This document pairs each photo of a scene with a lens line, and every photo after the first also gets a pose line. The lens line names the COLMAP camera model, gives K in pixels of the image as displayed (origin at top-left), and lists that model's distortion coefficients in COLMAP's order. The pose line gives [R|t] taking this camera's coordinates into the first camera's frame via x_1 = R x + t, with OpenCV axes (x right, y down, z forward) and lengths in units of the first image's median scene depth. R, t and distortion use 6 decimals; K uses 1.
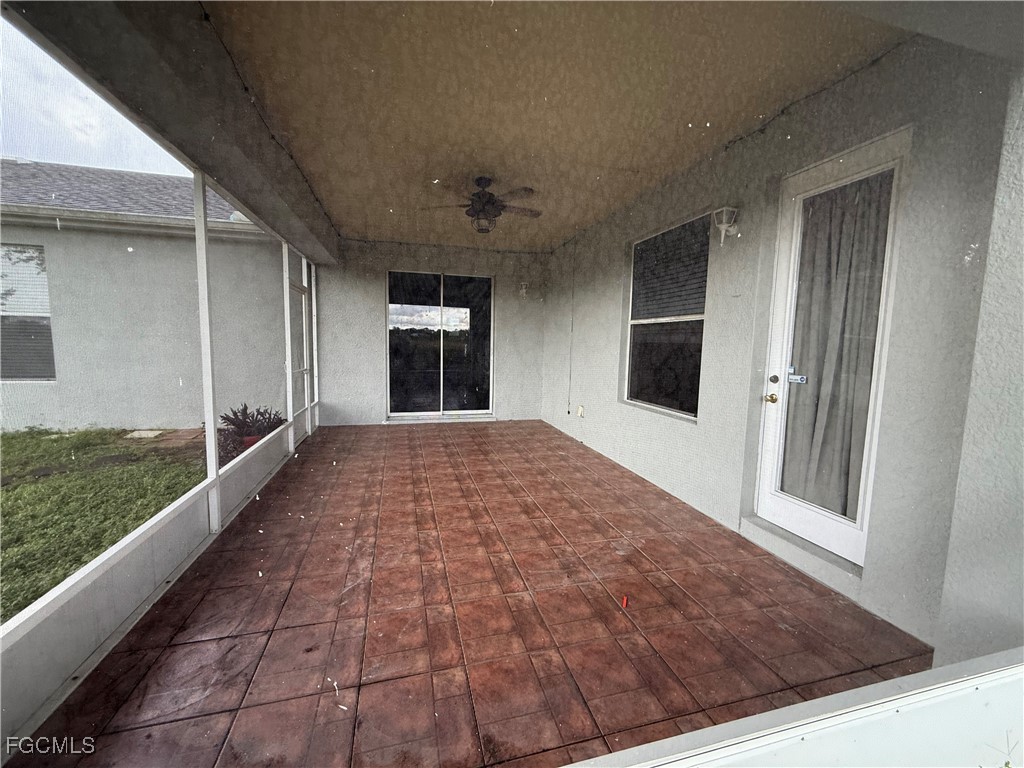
lens RADIAL K [[408.7, 0, 508.2], [0, 408.7, 380.4], [0, 0, 1]] dist [0.002115, 0.000563]
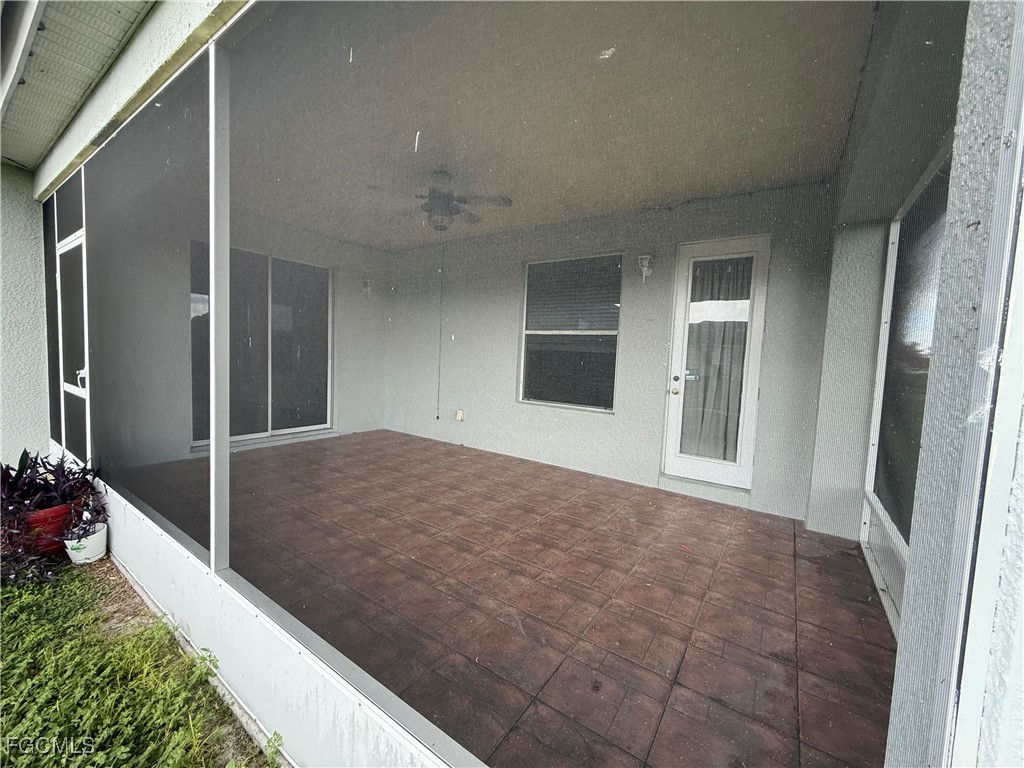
lens RADIAL K [[408.7, 0, 509.8], [0, 408.7, 384.9], [0, 0, 1]] dist [0.002115, 0.000563]
pose [[0.759253, -0.036293, 0.649783, -0.737882], [0.033436, 0.999301, 0.016746, -0.024431], [-0.649936, 0.009012, 0.759935, 0.260319]]
